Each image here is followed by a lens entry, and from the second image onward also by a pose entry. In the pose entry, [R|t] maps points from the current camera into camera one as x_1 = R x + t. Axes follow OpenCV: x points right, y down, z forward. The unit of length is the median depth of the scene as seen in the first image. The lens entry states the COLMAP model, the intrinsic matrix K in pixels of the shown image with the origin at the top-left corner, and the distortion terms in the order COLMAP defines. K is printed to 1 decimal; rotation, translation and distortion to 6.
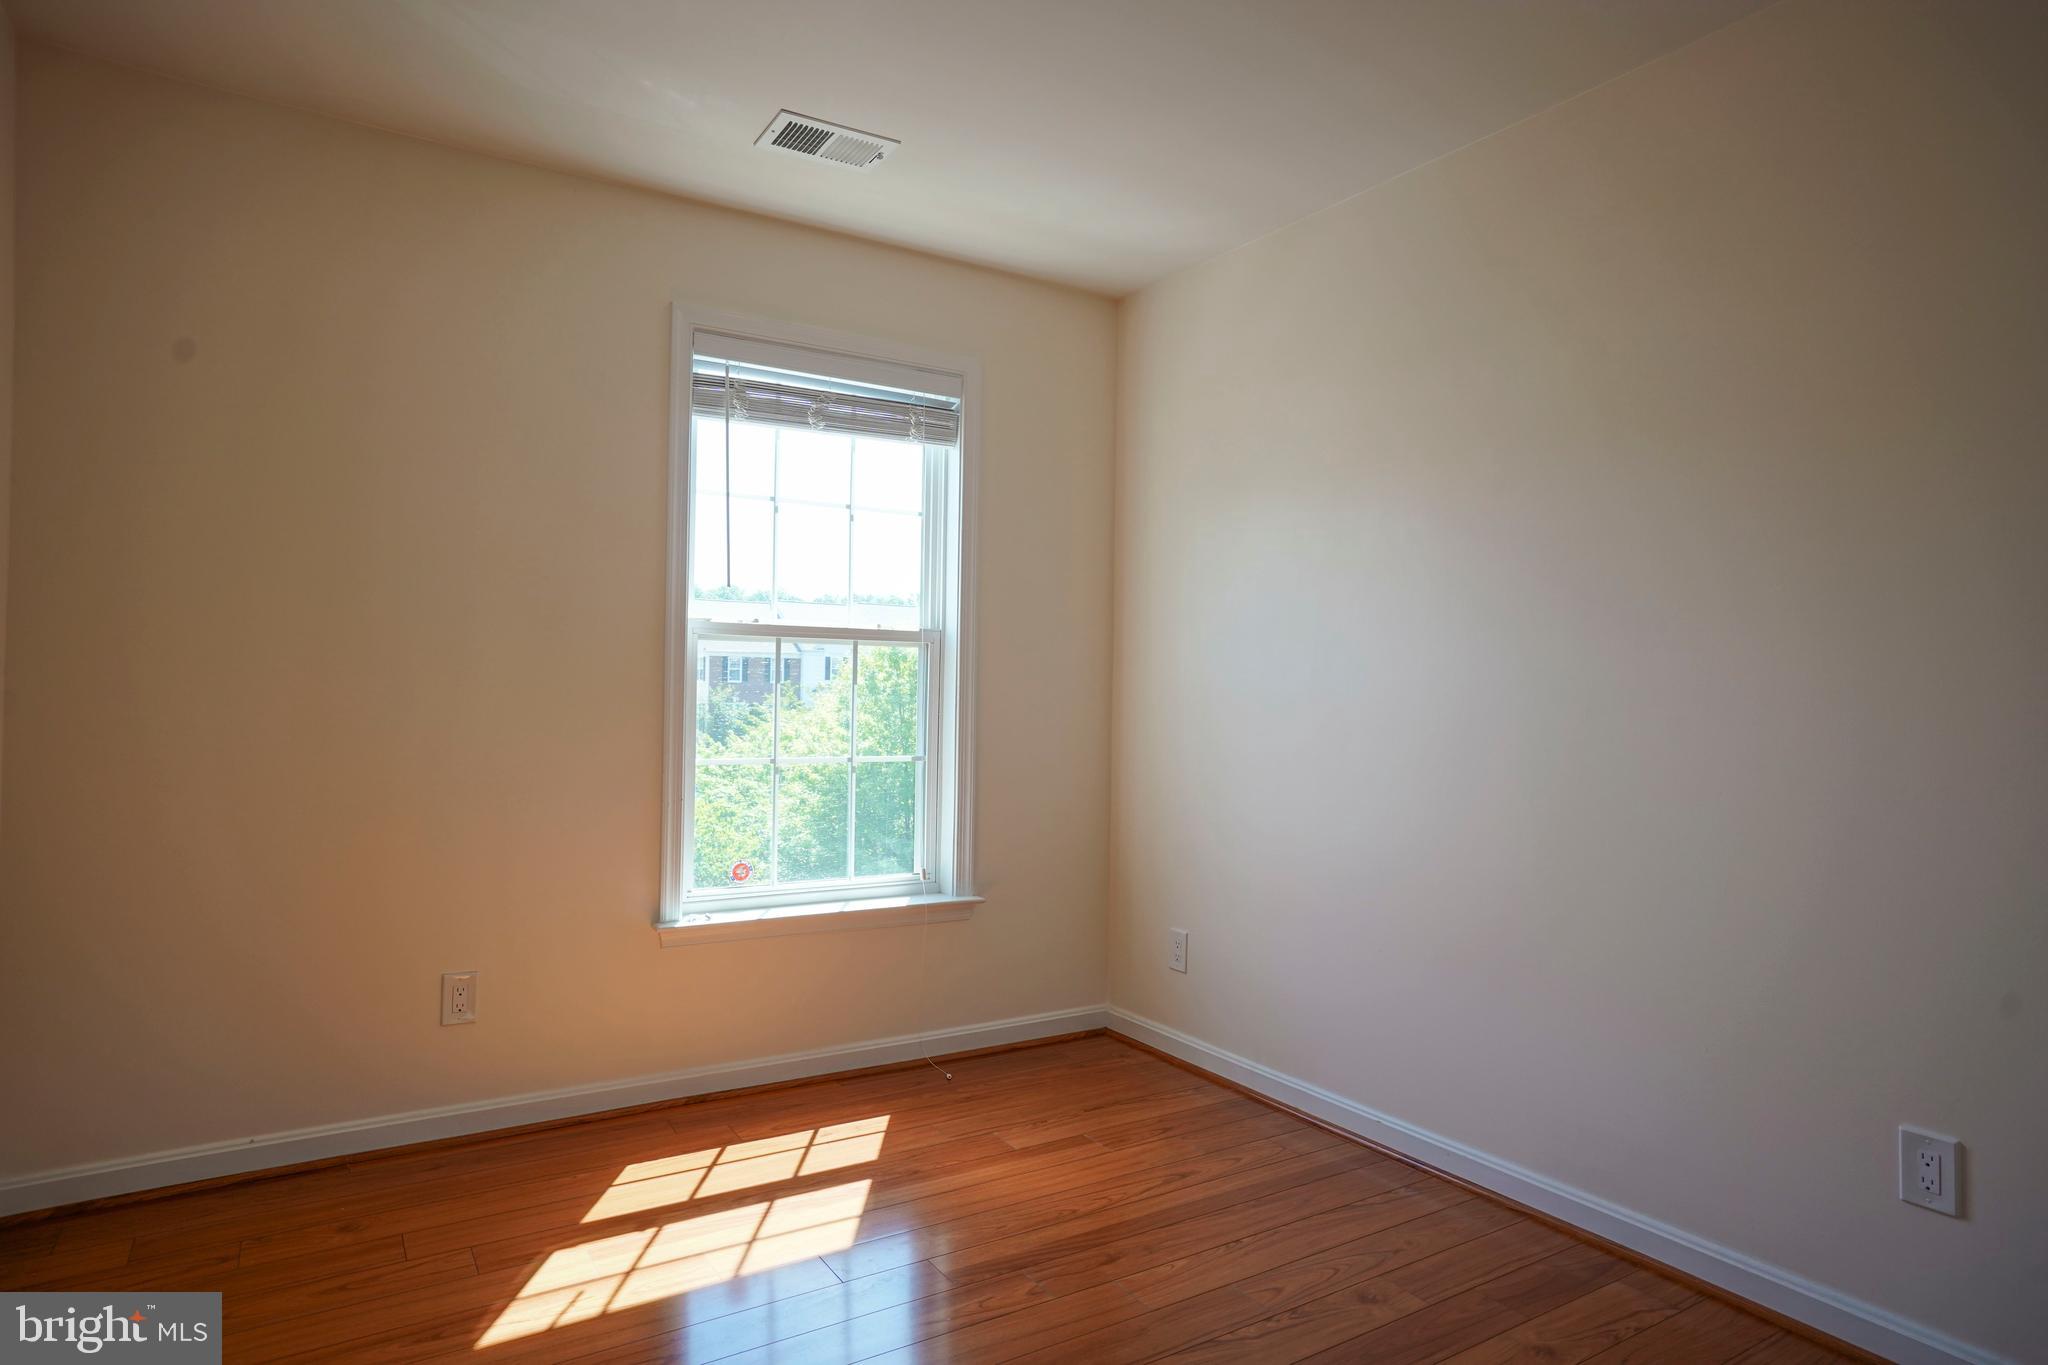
lens RADIAL K [[1122.3, 0, 1029.7], [0, 1122.3, 689.9], [0, 0, 1]] dist [-0.027782, 0.013768]
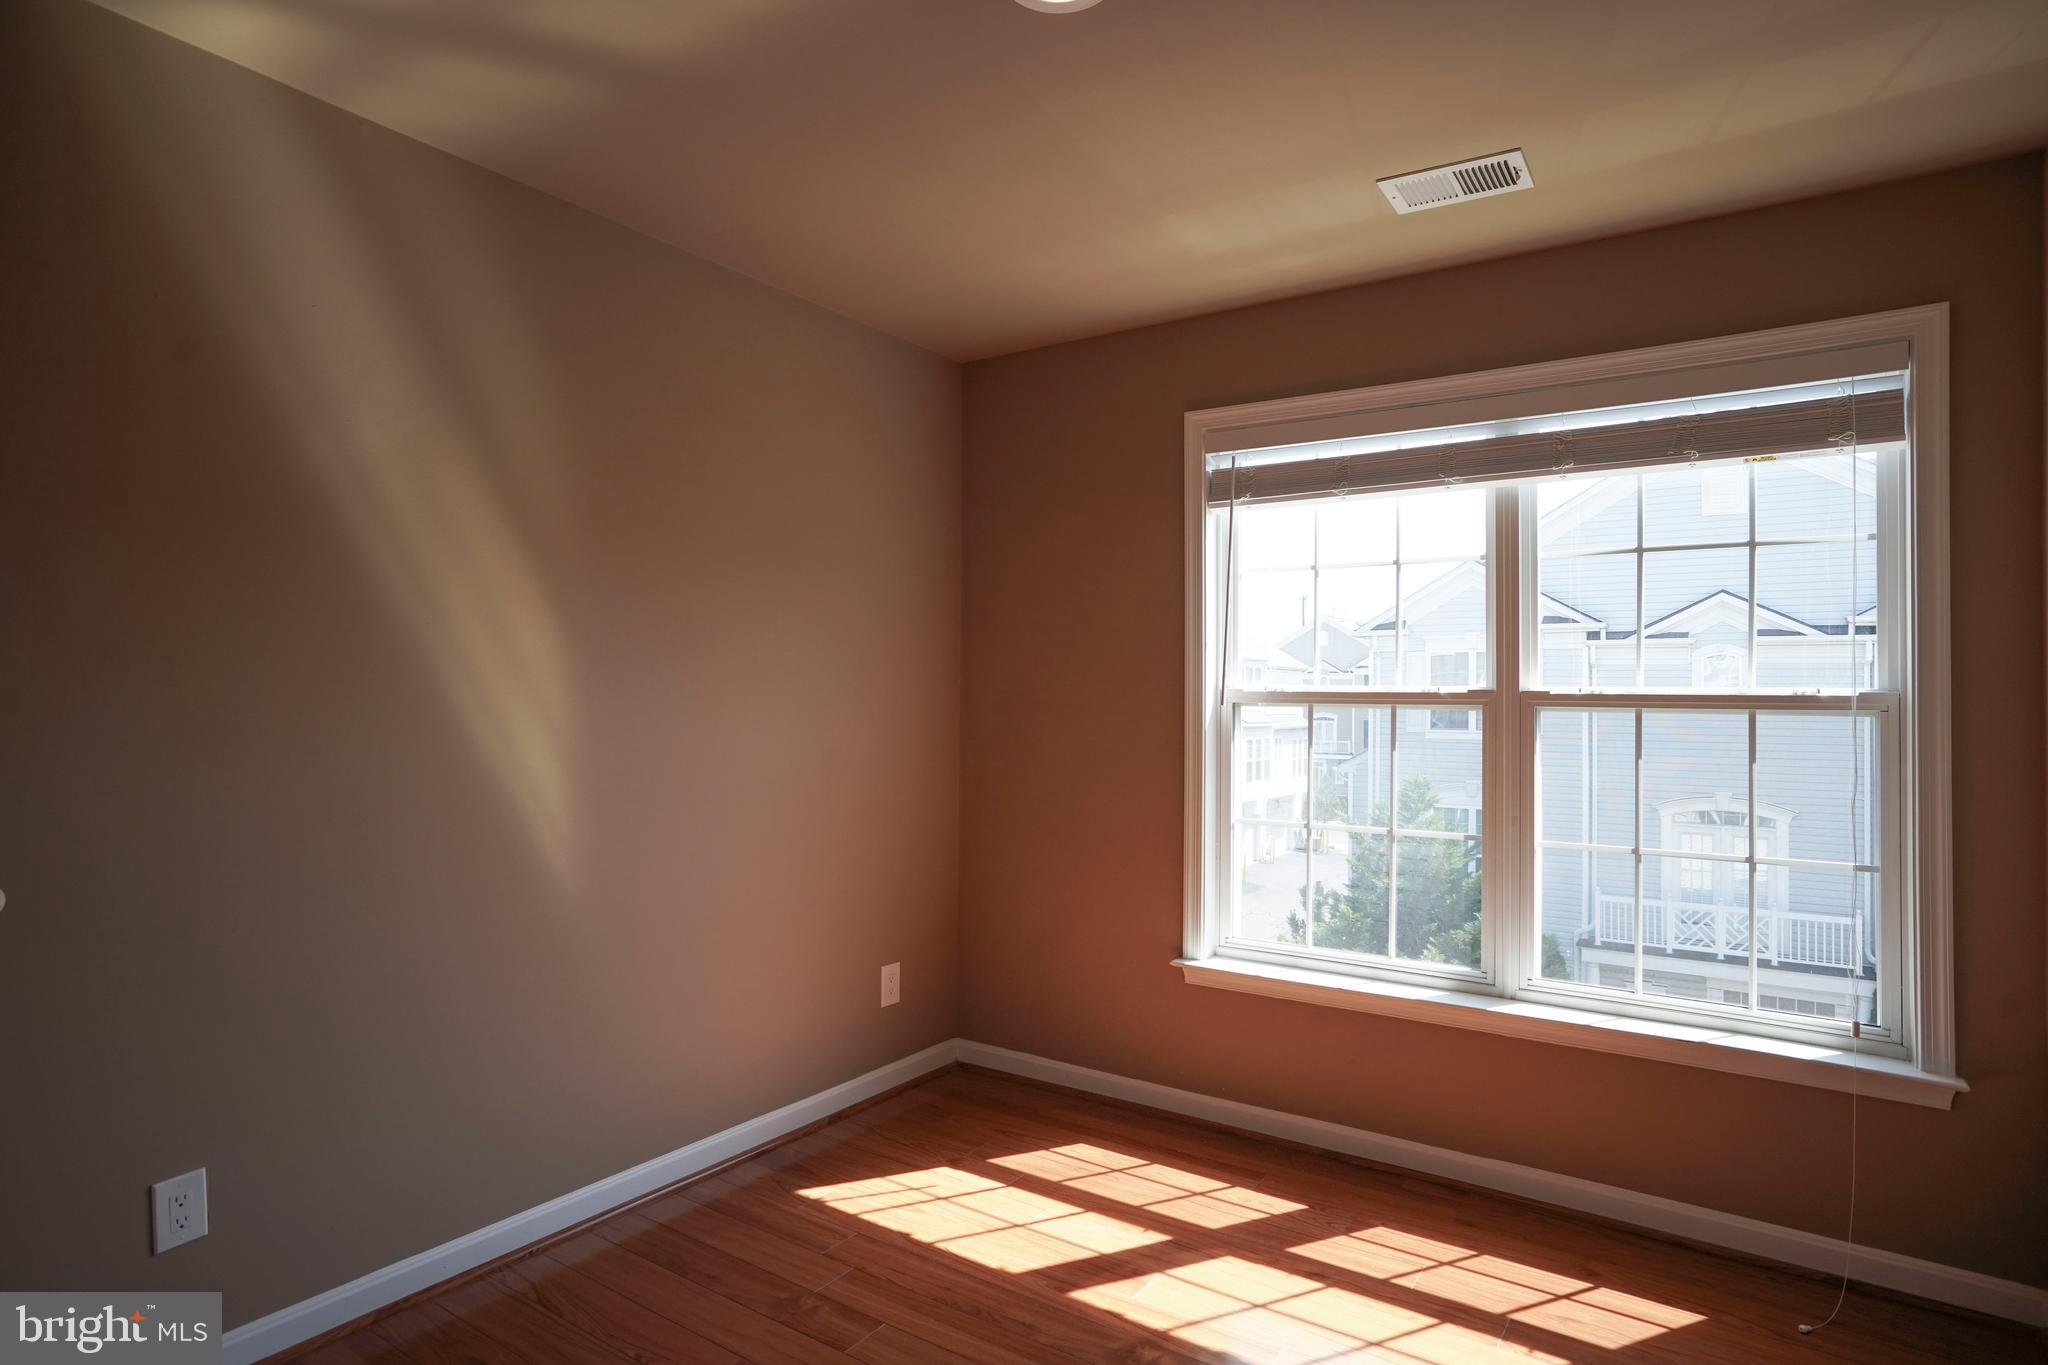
lens RADIAL K [[1122.3, 0, 1024.8], [0, 1122.3, 676.5], [0, 0, 1]] dist [-0.027782, 0.013768]
pose [[0.448399, -0.039889, -0.892943, 0.485877], [-0.036319, 0.997366, -0.062791, 0.002241], [0.893095, 0.060586, 0.445769, 0.268773]]
